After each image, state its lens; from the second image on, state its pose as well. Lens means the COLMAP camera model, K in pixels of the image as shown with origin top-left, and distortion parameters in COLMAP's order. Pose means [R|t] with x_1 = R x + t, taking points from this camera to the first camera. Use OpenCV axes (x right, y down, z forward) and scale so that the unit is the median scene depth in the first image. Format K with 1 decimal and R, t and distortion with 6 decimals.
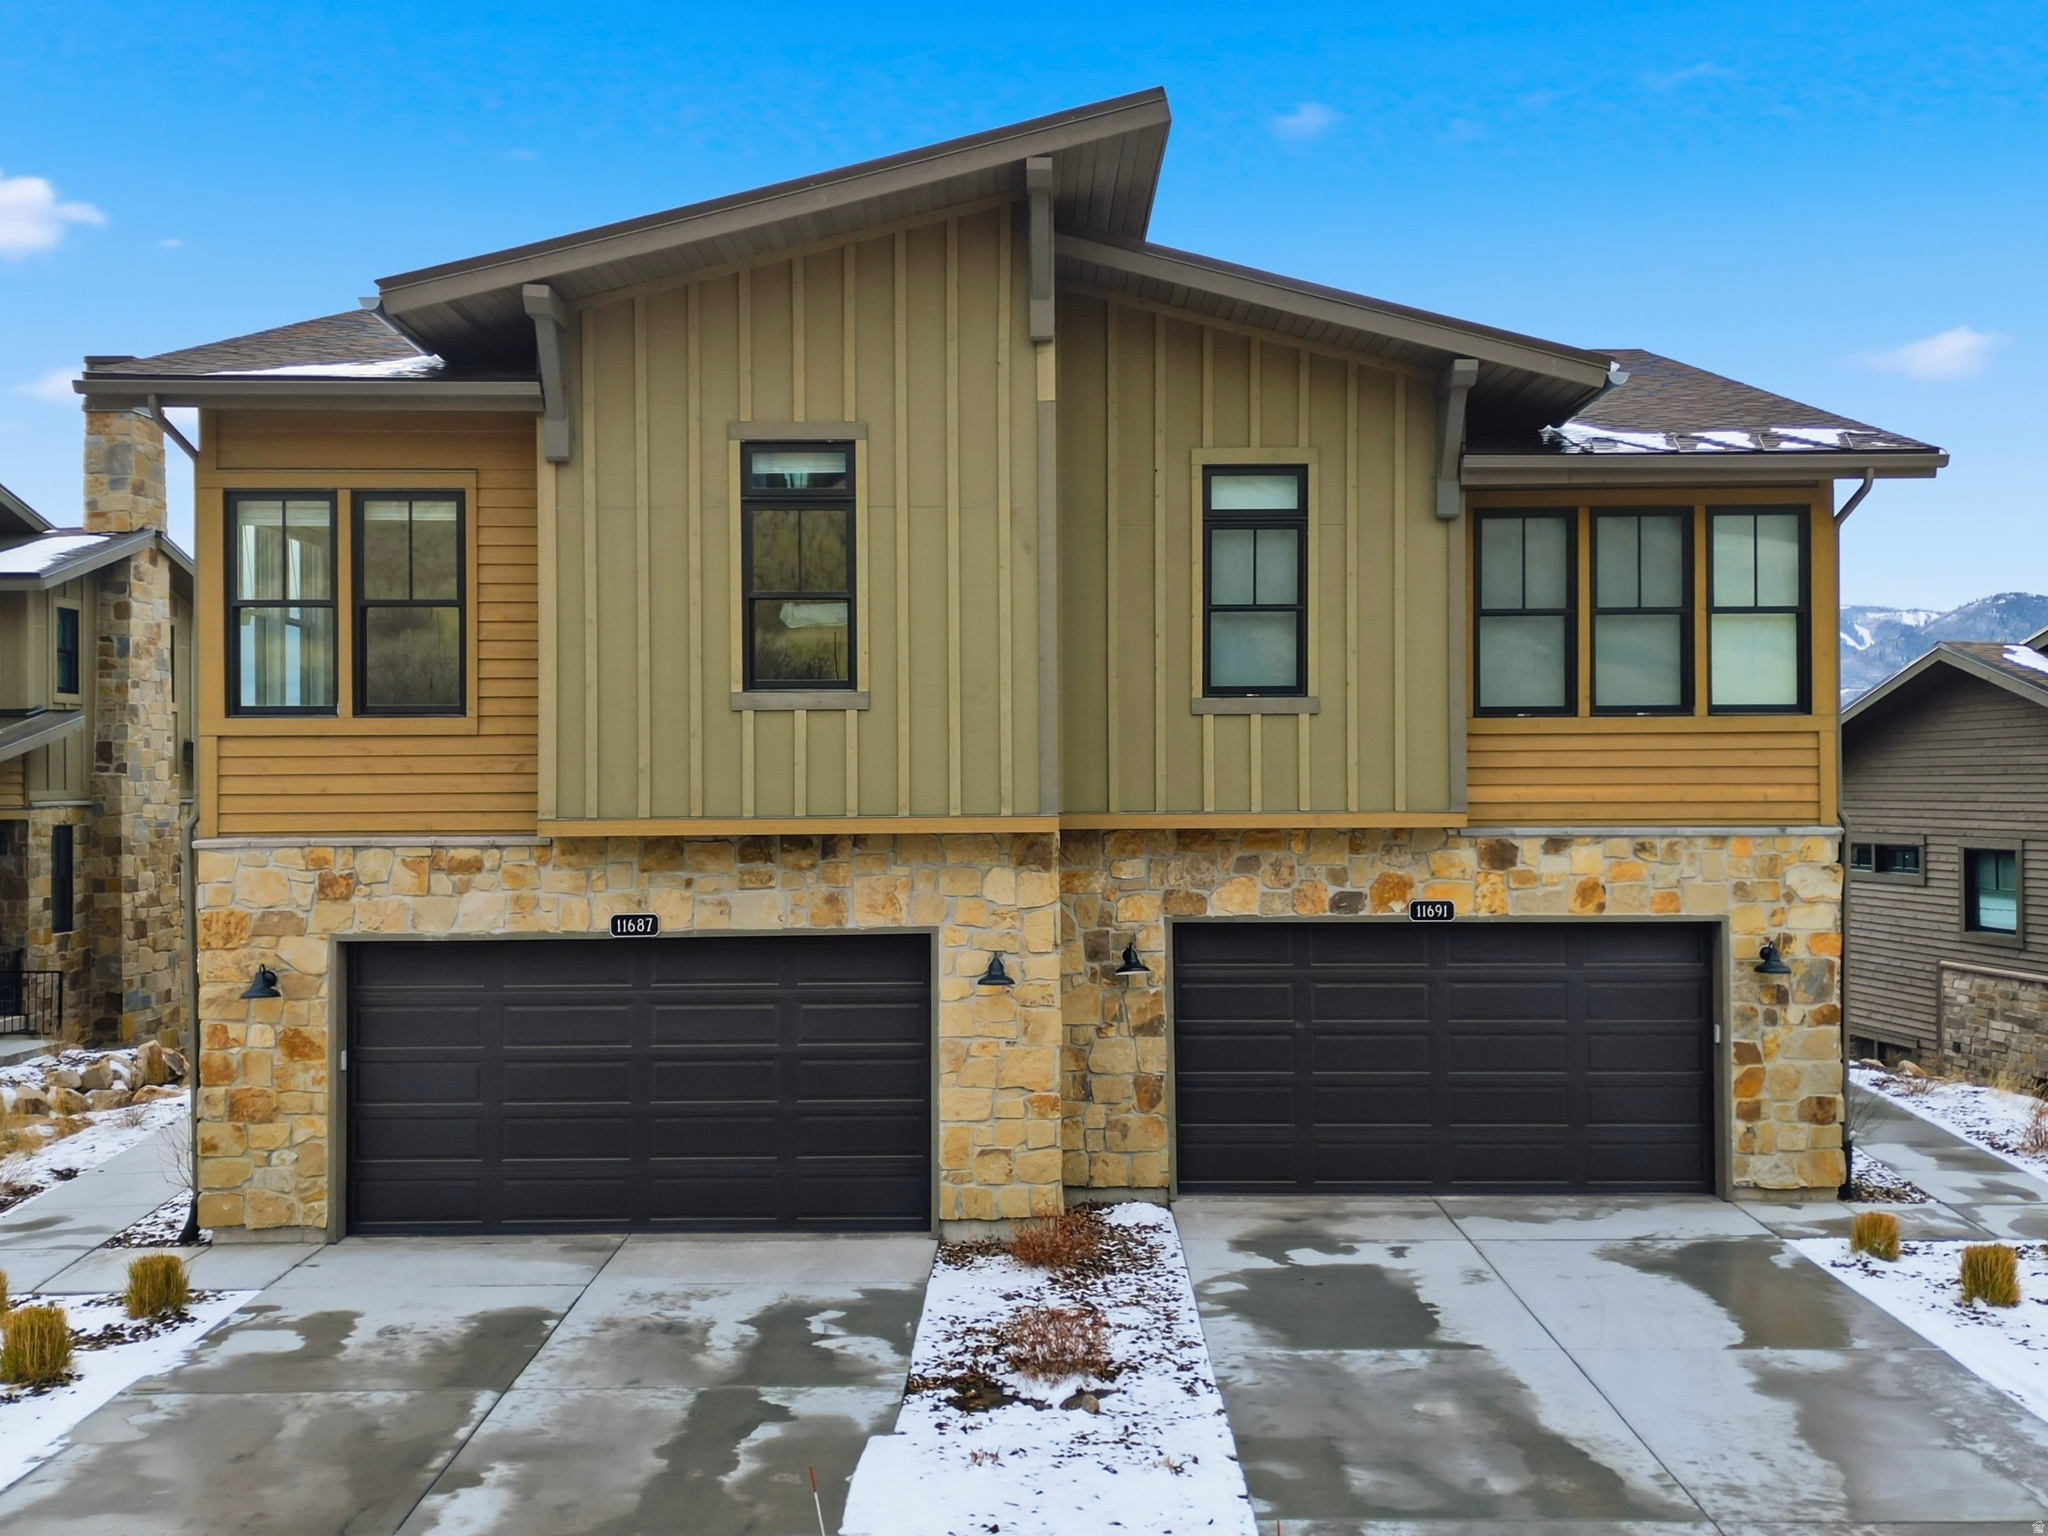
lens RADIAL K [[1977.7, 0, 1026.2], [0, 1977.7, 769.1], [0, 0, 1]] dist [0.013770, 0.000000]
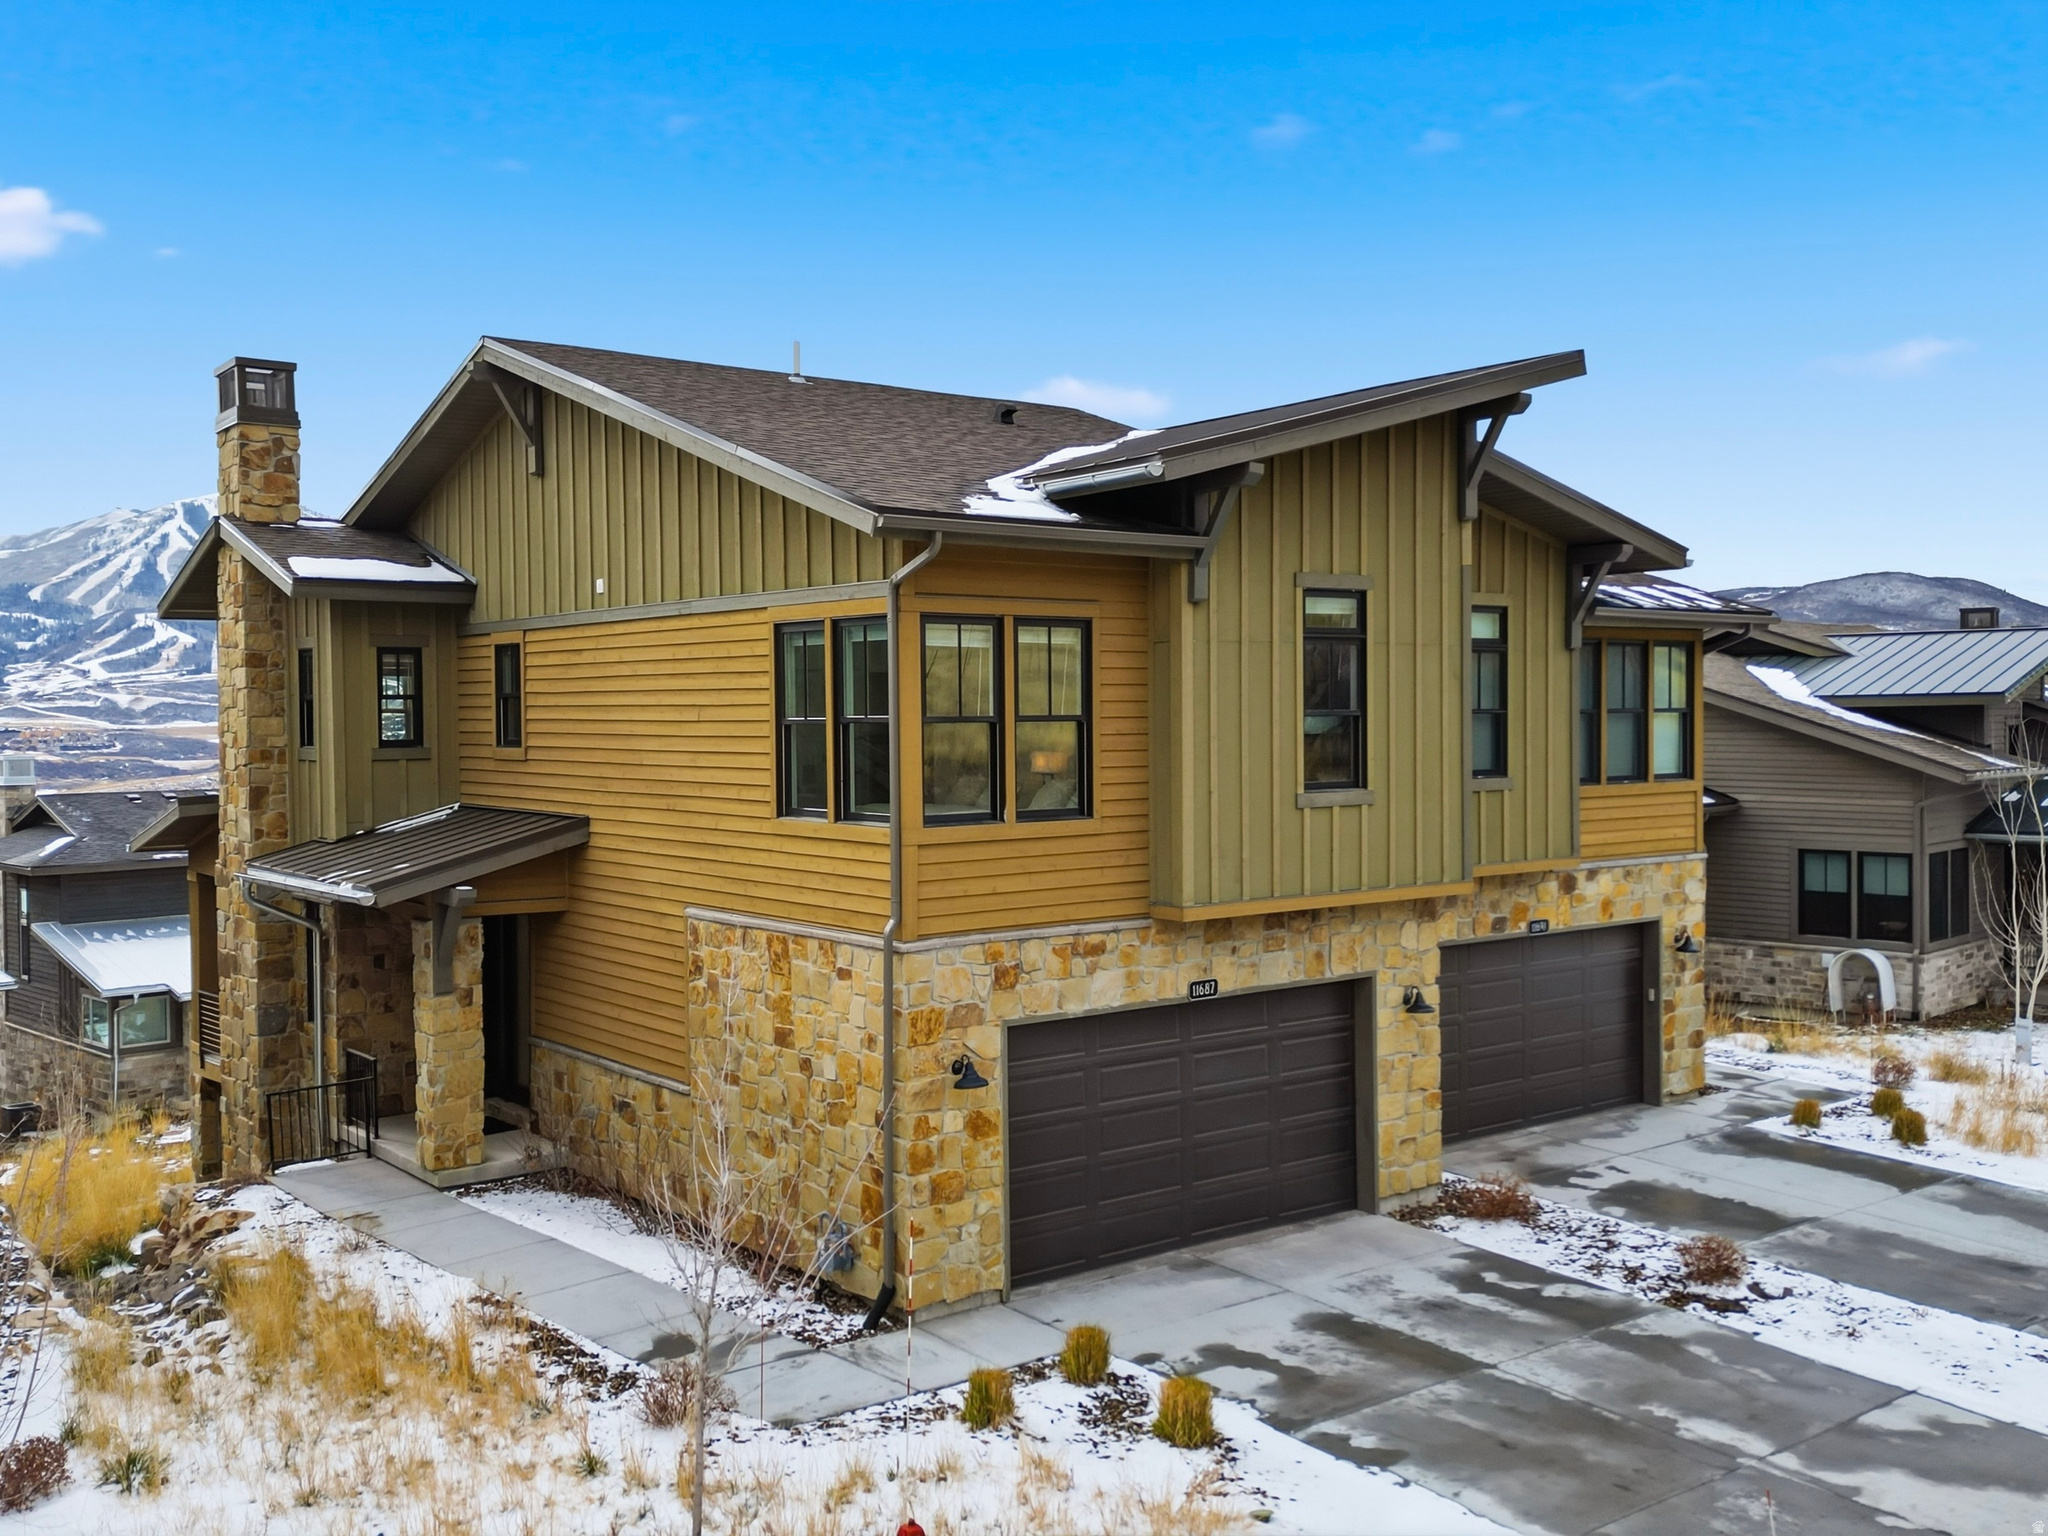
lens RADIAL K [[1977.7, 0, 1023.5], [0, 1977.7, 749.6], [0, 0, 1]] dist [0.013770, 0.000000]
pose [[0.791122, -0.011946, 0.611541, -1.007341], [-0.005196, 0.999642, 0.026248, -0.094774], [-0.611636, -0.023943, 0.790777, 0.135202]]
